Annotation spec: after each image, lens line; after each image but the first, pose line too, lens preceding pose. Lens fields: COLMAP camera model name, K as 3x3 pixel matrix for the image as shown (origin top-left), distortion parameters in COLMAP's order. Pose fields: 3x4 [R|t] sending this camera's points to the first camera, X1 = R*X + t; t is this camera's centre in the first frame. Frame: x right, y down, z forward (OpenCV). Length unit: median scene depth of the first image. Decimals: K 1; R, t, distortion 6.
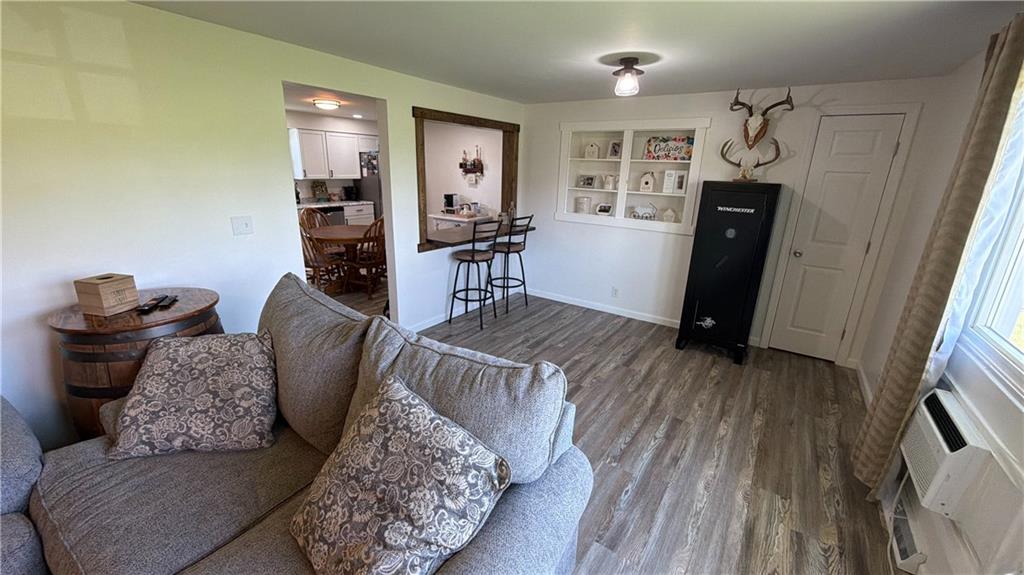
lens RADIAL K [[409.4, 0, 511.8], [0, 409.4, 286.9], [0, 0, 1]] dist [-0.002300, 0.000434]
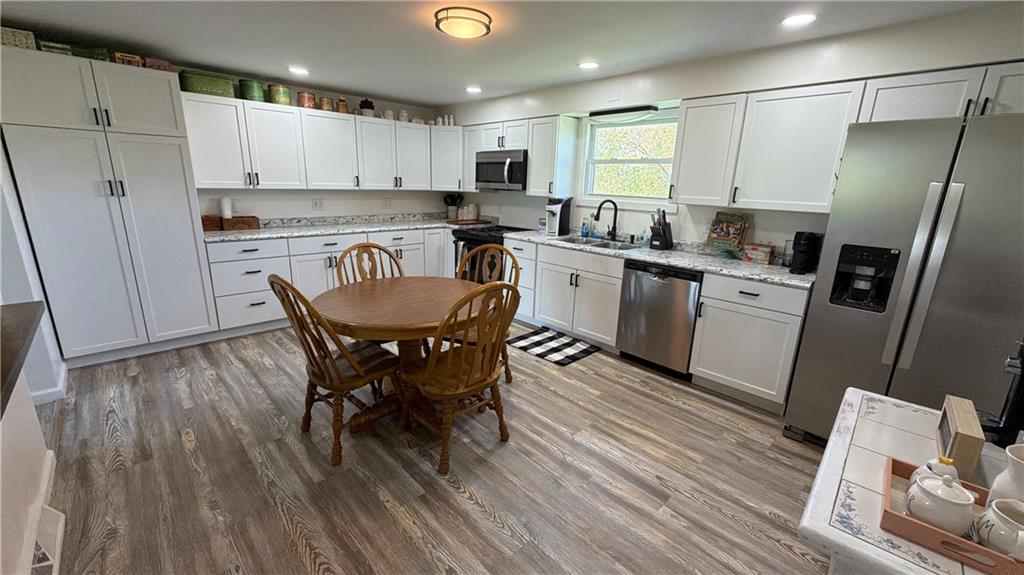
lens RADIAL K [[409.4, 0, 515.0], [0, 409.4, 288.4], [0, 0, 1]] dist [-0.002300, 0.000434]
pose [[-0.191815, 0.216746, -0.957198, 0.035073], [-0.311870, 0.911294, 0.268849, -0.384042], [0.930561, 0.350091, -0.107203, 1.435874]]
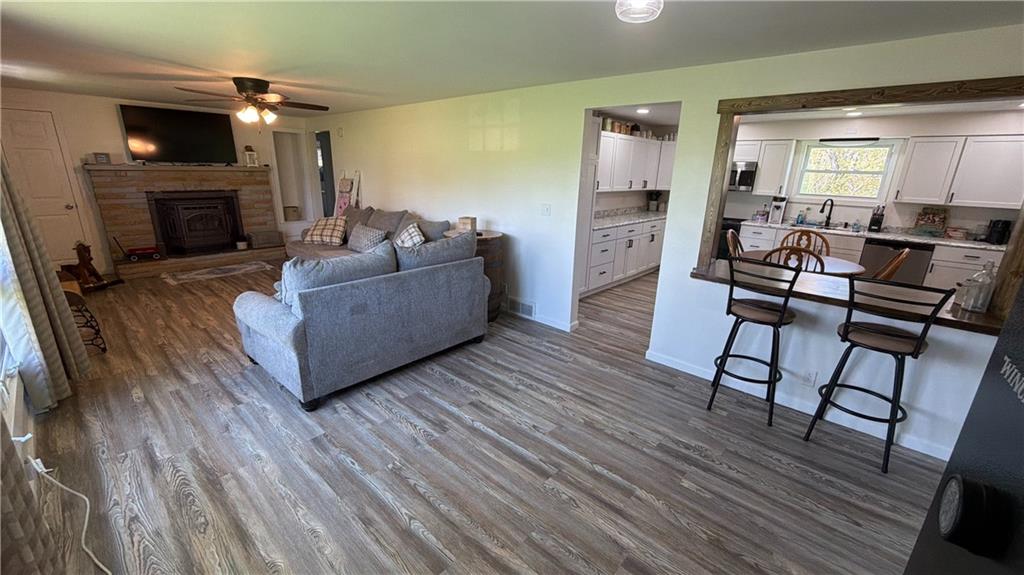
lens RADIAL K [[409.4, 0, 513.1], [0, 409.4, 289.0], [0, 0, 1]] dist [-0.002300, 0.000434]
pose [[-0.128593, 0.250962, -0.959418, 0.568344], [-0.312277, 0.907986, 0.279363, -0.166922], [0.941248, 0.335528, -0.038391, 0.644113]]
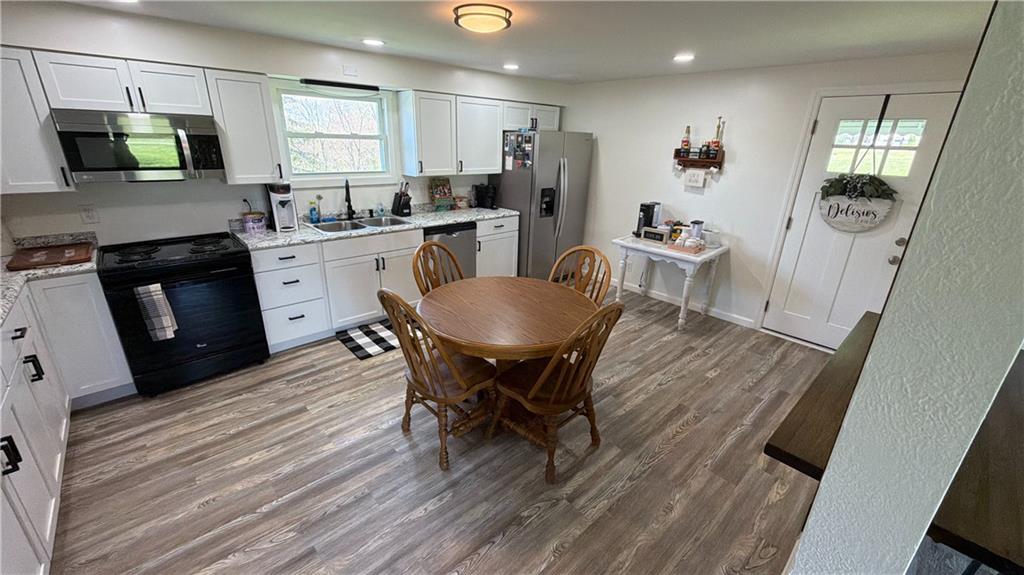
lens RADIAL K [[409.4, 0, 509.6], [0, 409.4, 288.6], [0, 0, 1]] dist [-0.002300, 0.000434]
pose [[0.973079, 0.078787, -0.216587, -0.367199], [-0.066843, 0.995839, 0.061941, -0.227620], [0.220566, -0.045796, 0.974296, 0.679911]]
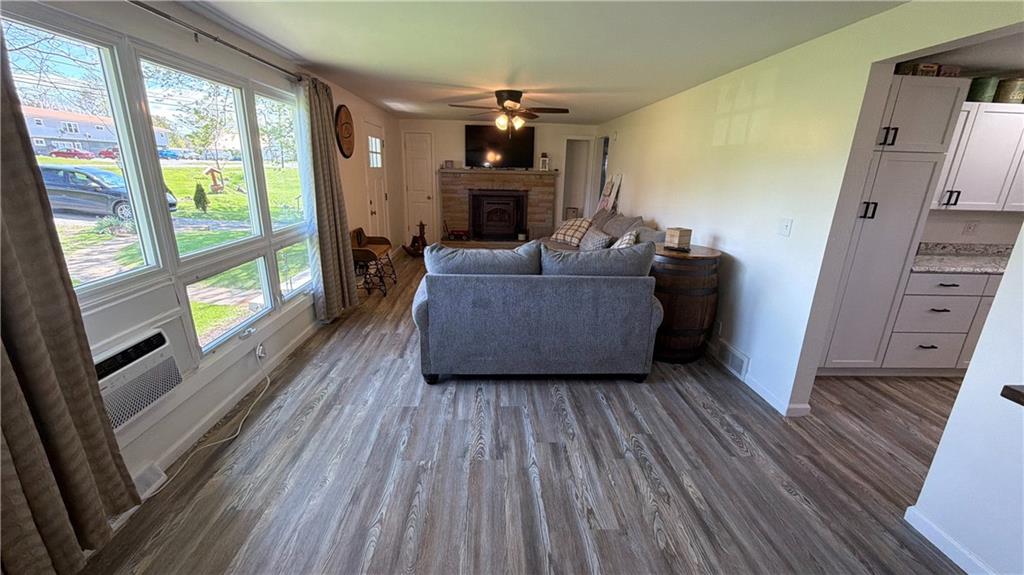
lens RADIAL K [[409.4, 0, 511.4], [0, 409.4, 288.3], [0, 0, 1]] dist [-0.002300, 0.000434]
pose [[-0.794078, 0.123338, -0.595170, 0.329302], [-0.219885, 0.854582, 0.470468, -0.217980], [0.566648, 0.504457, -0.651485, 0.840850]]
